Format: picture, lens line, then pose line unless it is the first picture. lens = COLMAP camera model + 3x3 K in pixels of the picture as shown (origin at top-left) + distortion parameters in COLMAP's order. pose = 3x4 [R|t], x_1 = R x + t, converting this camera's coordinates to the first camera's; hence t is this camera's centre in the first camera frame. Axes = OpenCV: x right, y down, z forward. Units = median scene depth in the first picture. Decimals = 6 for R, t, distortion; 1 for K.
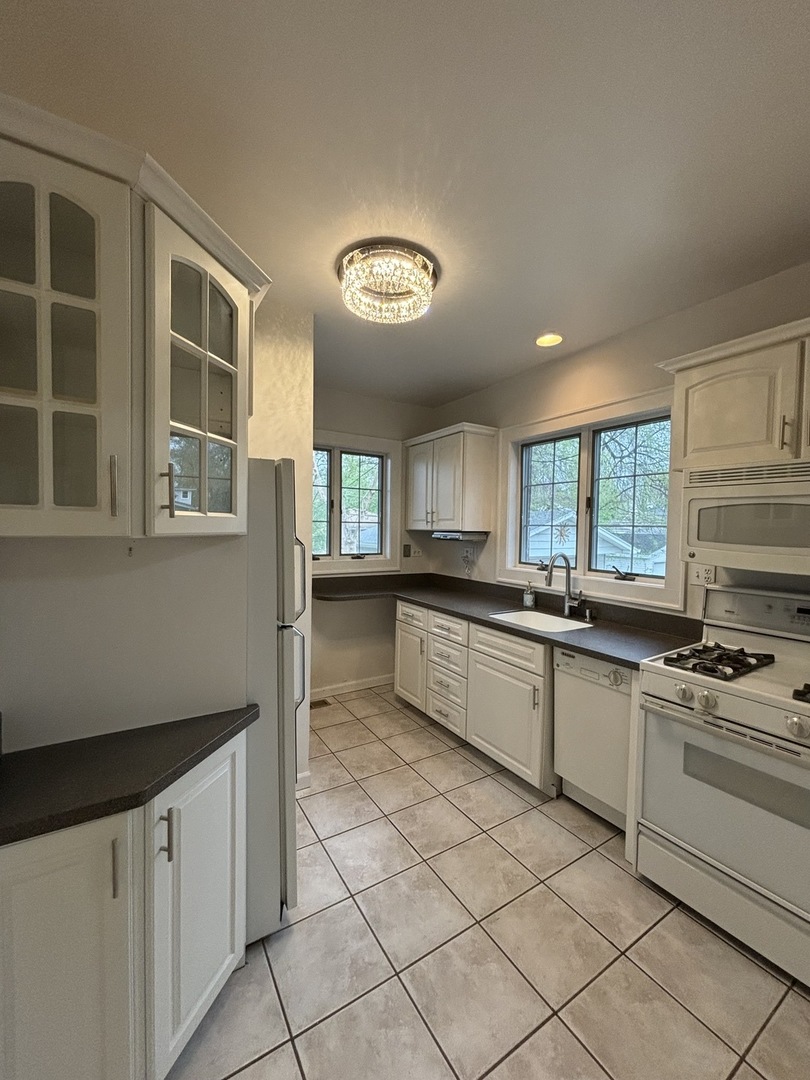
lens RADIAL K [[433.6, 0, 407.0], [0, 433.6, 542.2], [0, 0, 1]] dist [-0.001232, 0.003491]
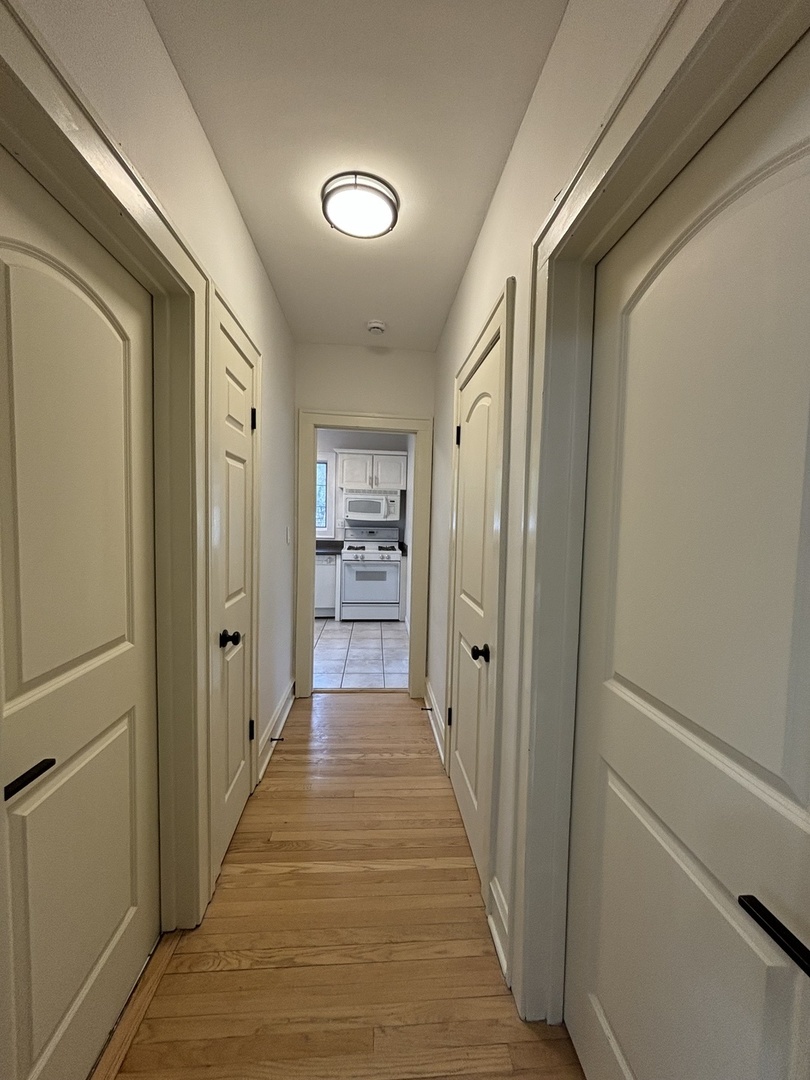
lens RADIAL K [[433.6, 0, 405.3], [0, 433.6, 538.8], [0, 0, 1]] dist [-0.001232, 0.003491]
pose [[0.465689, -0.055844, 0.883185, -2.019647], [0.018721, 0.998405, 0.053258, 0.035891], [-0.884751, -0.008267, 0.465991, -0.852420]]
